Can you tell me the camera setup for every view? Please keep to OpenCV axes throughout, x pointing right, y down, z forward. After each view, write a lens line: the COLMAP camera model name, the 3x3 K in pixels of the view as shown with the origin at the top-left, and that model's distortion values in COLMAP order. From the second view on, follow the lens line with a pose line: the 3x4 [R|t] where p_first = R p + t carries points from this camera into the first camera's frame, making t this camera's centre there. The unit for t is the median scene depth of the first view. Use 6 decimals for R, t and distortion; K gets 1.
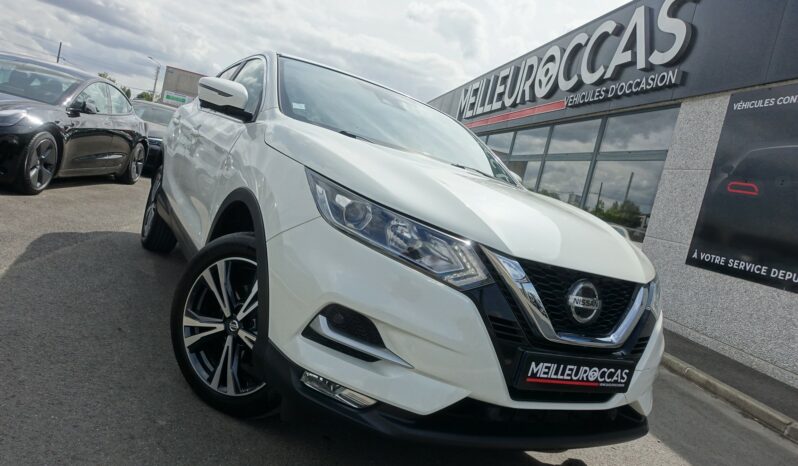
lens RADIAL K [[544.0, 0, 396.3], [0, 544.0, 236.6], [0, 0, 1]] dist [-0.012753, -0.003767]
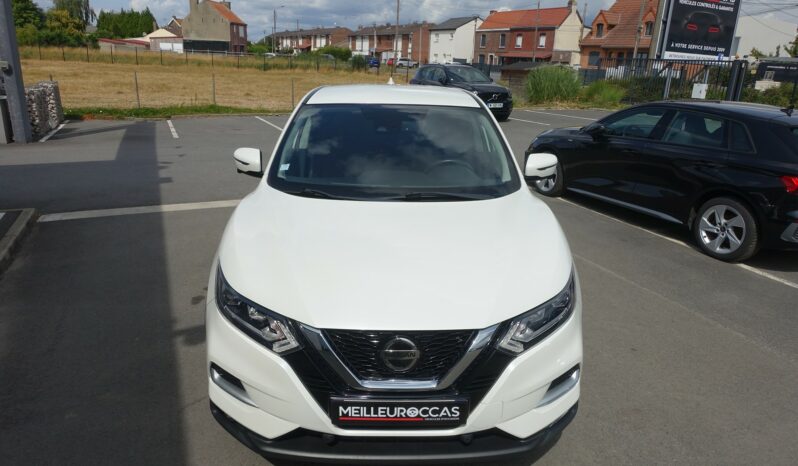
lens RADIAL K [[544.0, 0, 401.1], [0, 544.0, 232.9], [0, 0, 1]] dist [-0.012753, -0.003767]
pose [[0.852687, -0.075836, -0.516888, 1.043170], [0.164142, 0.978193, 0.127260, -0.308358], [0.495966, -0.193356, 0.846541, 0.043312]]
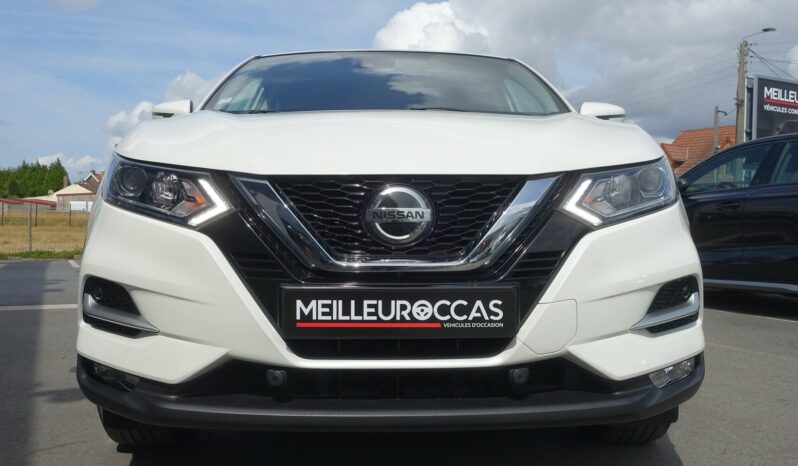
lens RADIAL K [[776.5, 0, 398.3], [0, 776.5, 235.2], [0, 0, 1]] dist [-0.010071, 0.000000]
pose [[0.849259, -0.244509, -0.467948, 0.868634], [0.181710, 0.967517, -0.175762, 0.346038], [0.495723, 0.064237, 0.866102, 0.115324]]
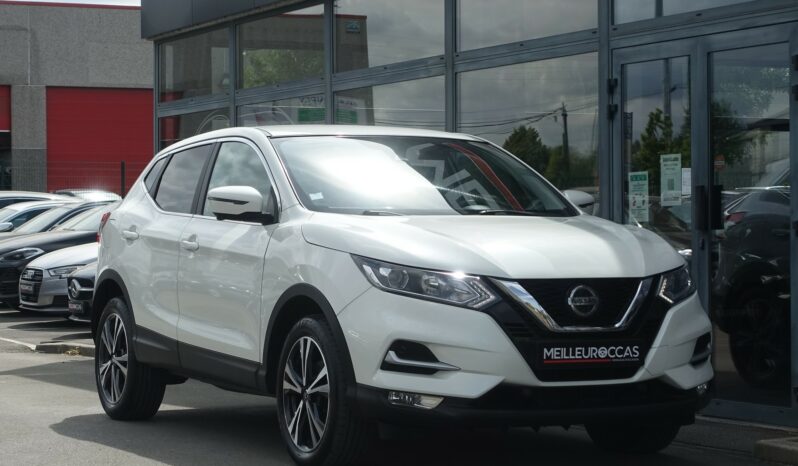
lens RADIAL K [[2066.0, 0, 399.0], [0, 2066.0, 233.2], [0, 0, 1]] dist [-0.287050, 0.000000]
pose [[0.966402, -0.249884, -0.060215, 0.271994], [0.242903, 0.964460, -0.103991, 0.390245], [0.084061, 0.085871, 0.992754, -4.154031]]
